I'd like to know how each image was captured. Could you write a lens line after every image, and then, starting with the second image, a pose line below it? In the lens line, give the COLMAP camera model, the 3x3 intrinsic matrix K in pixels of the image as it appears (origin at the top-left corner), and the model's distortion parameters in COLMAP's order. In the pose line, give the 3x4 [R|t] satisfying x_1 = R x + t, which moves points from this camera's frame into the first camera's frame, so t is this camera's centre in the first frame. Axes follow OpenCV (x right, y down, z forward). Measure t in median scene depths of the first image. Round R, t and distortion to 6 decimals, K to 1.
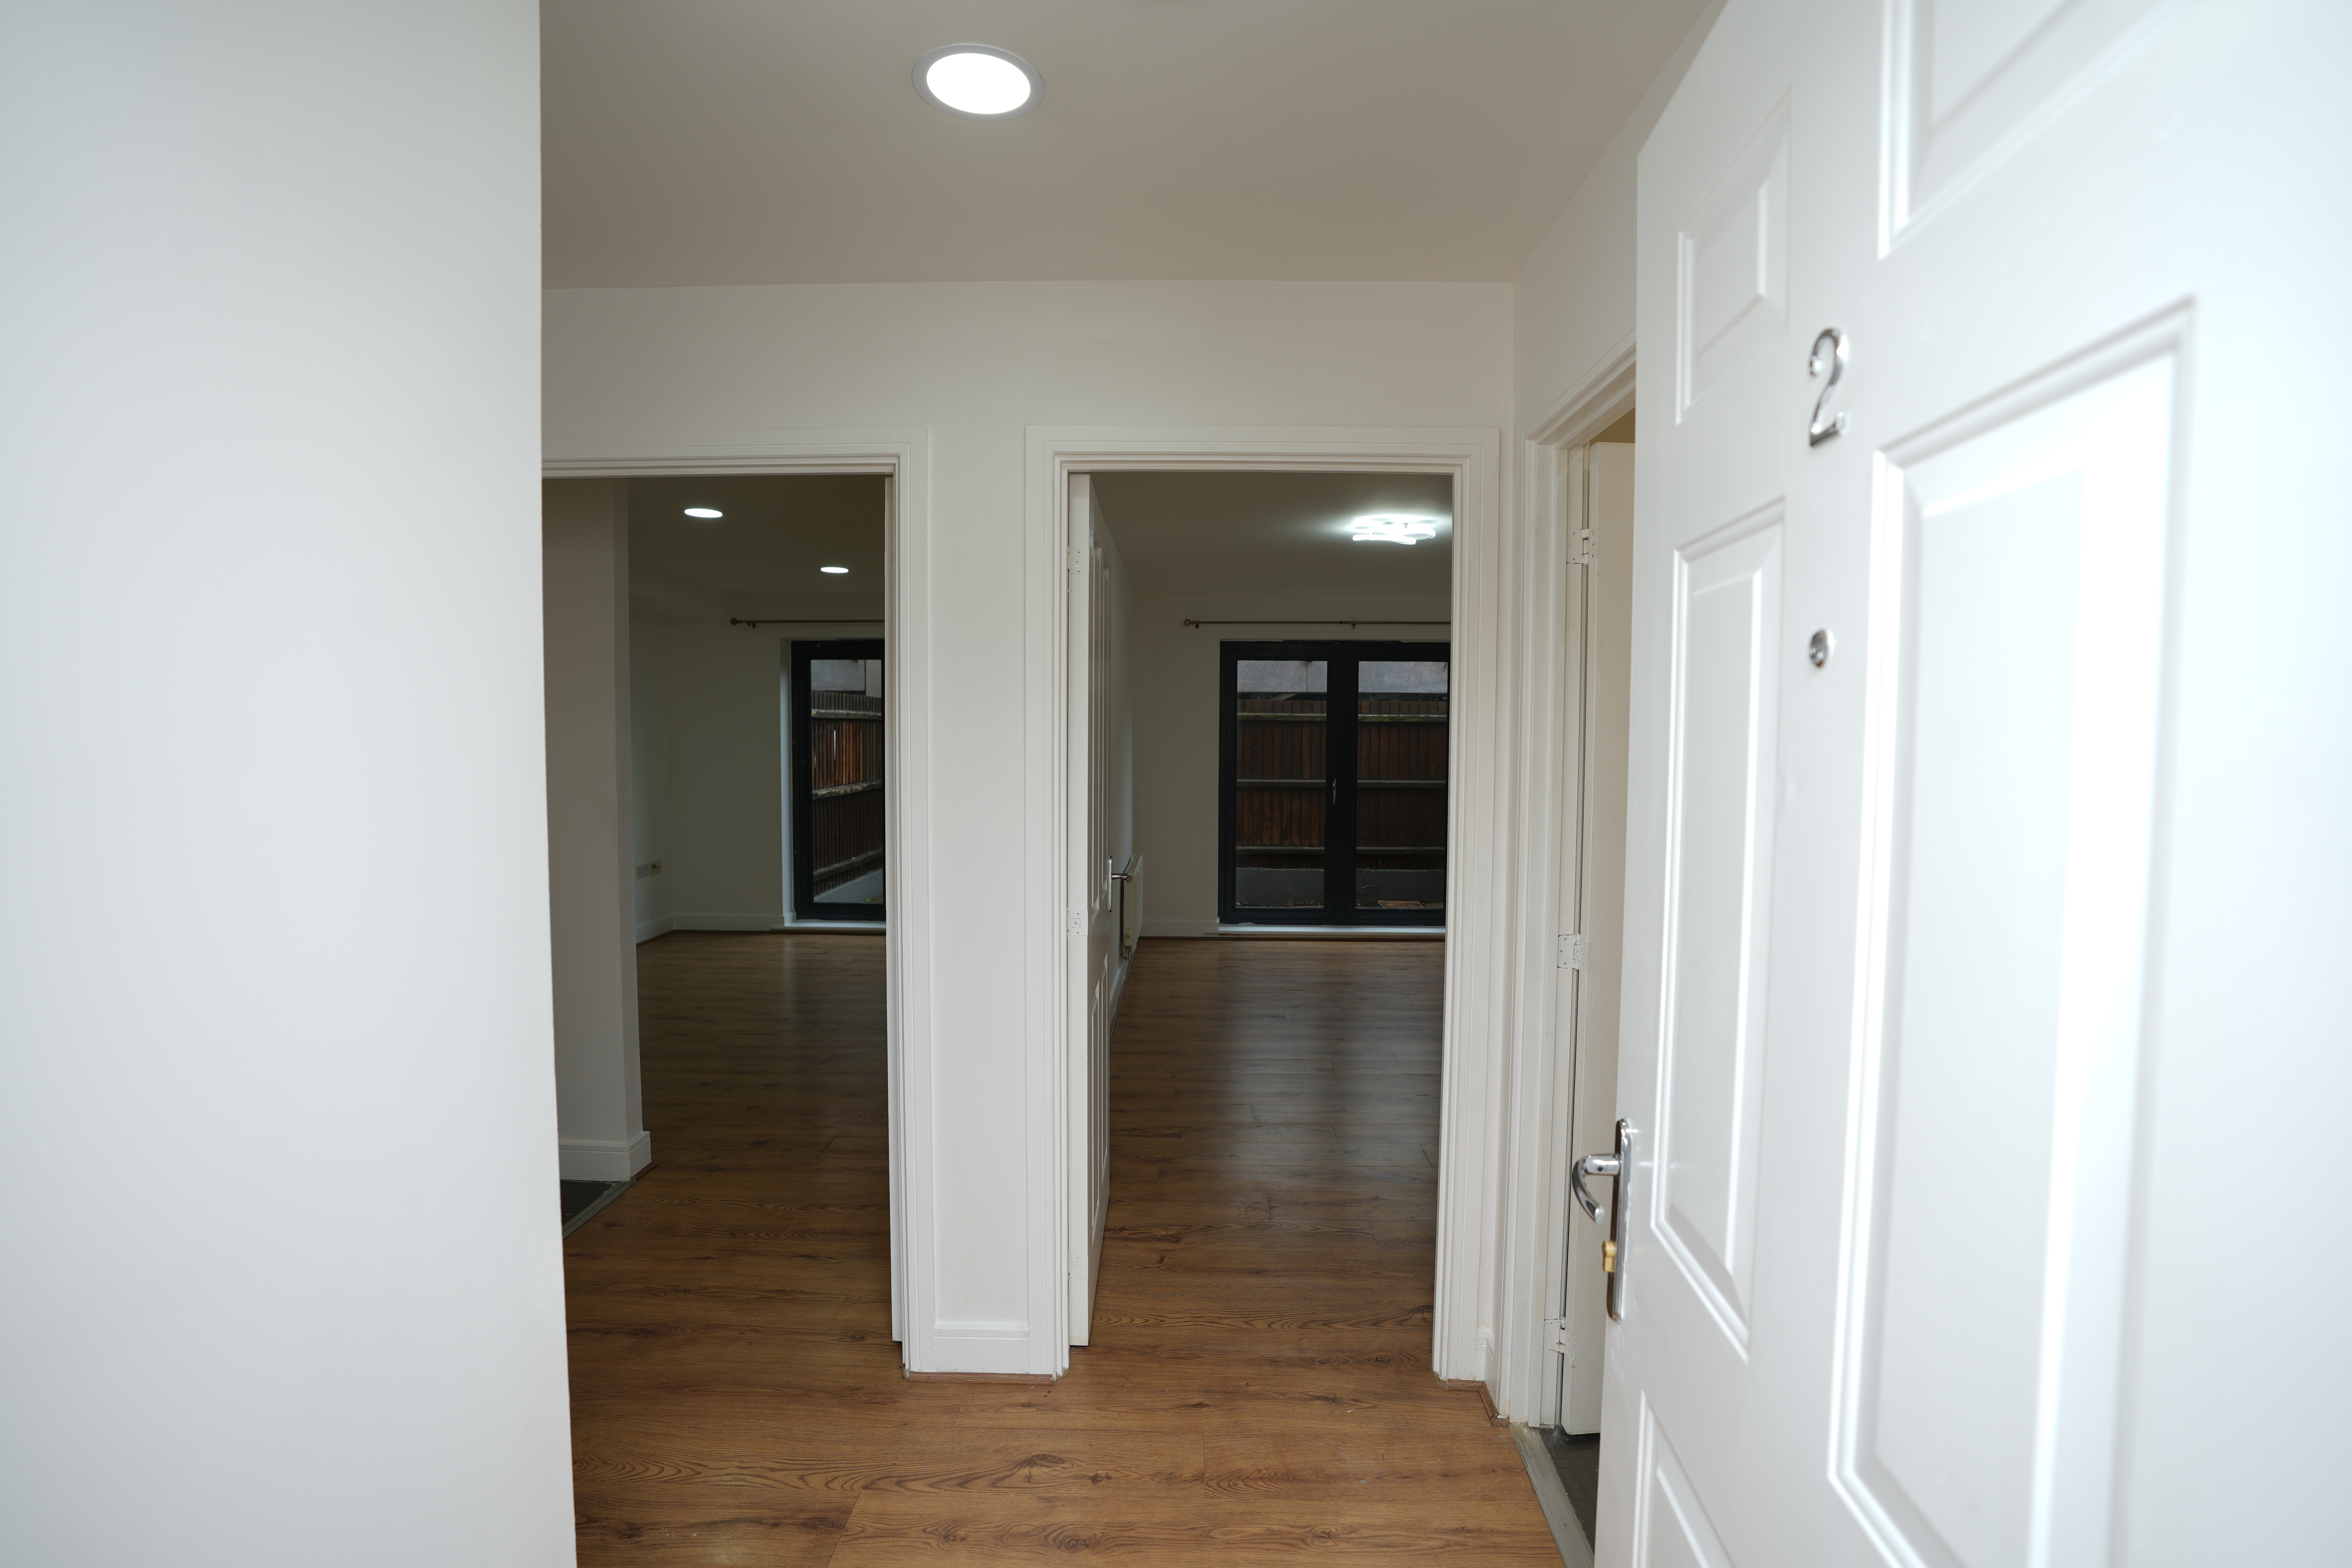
lens RADIAL K [[1109.8, 0, 1176.0], [0, 1109.8, 784.0], [0, 0, 1]] dist [-0.041623, 0.000081]
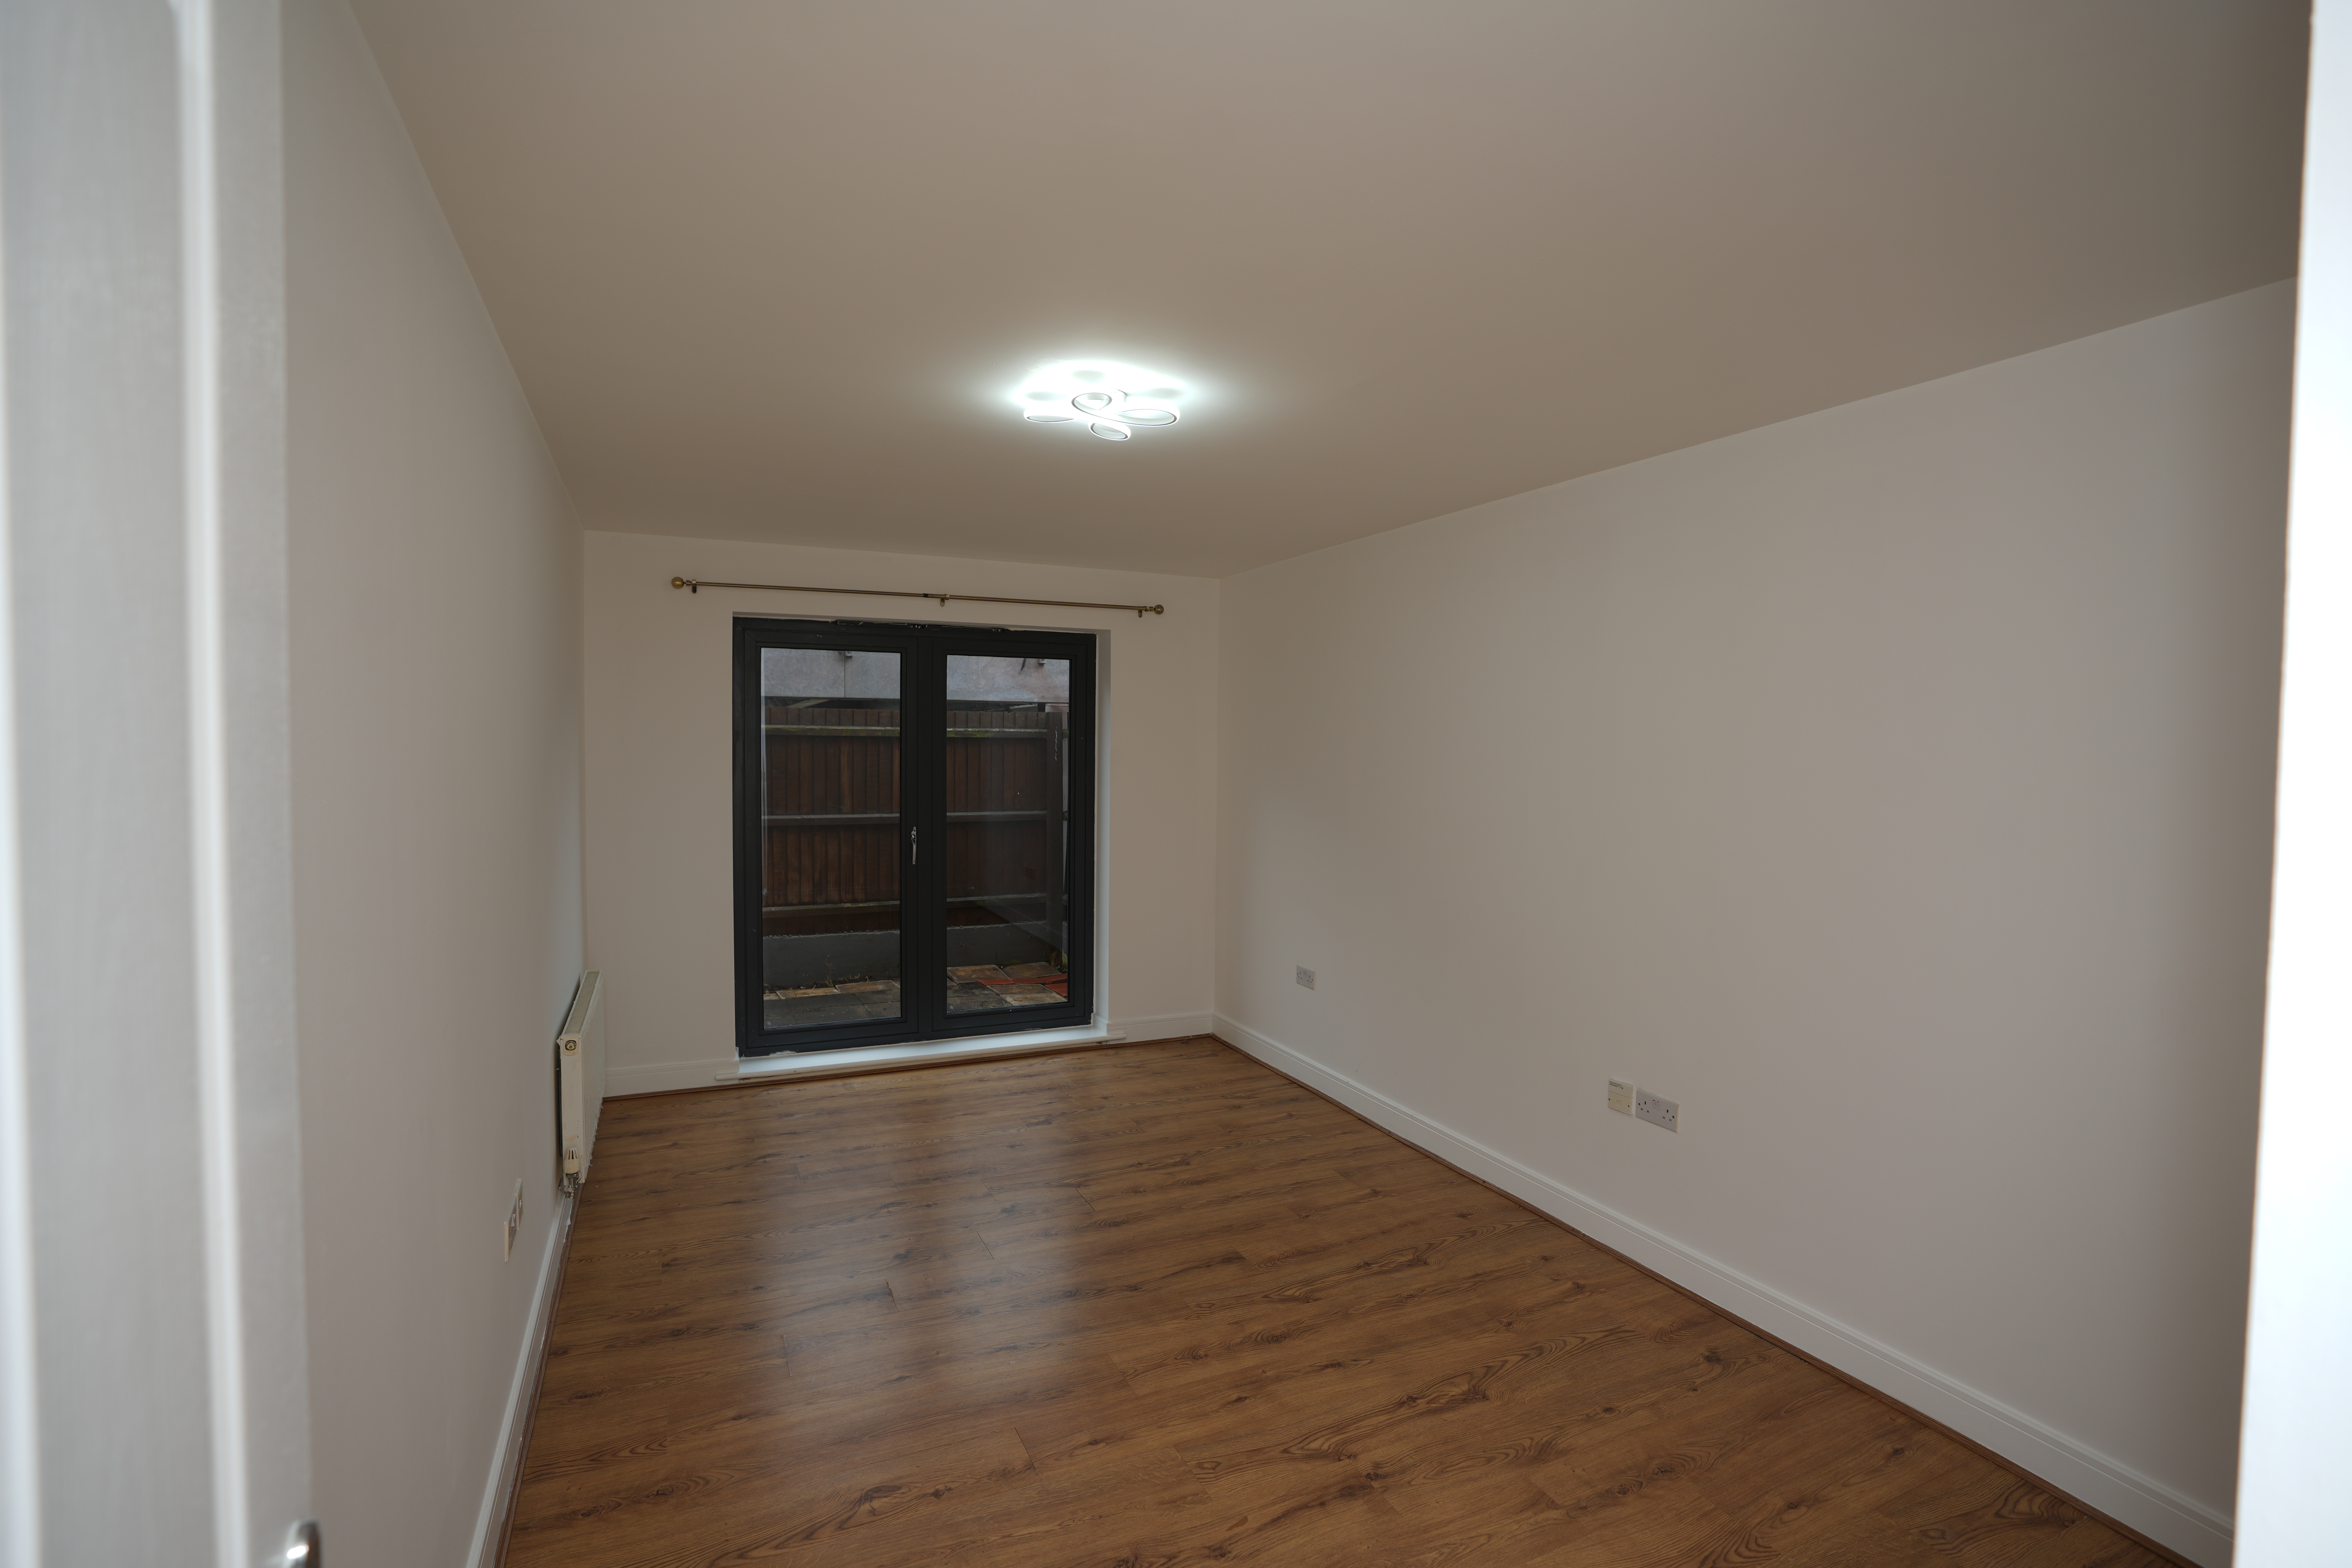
lens RADIAL K [[1109.8, 0, 1176.0], [0, 1109.8, 784.0], [0, 0, 1]] dist [-0.041623, 0.000081]
pose [[0.903248, -0.014819, 0.428862, -0.002689], [0.017360, 0.999847, -0.002014, -0.026088], [-0.428767, 0.009264, 0.903368, 0.311798]]
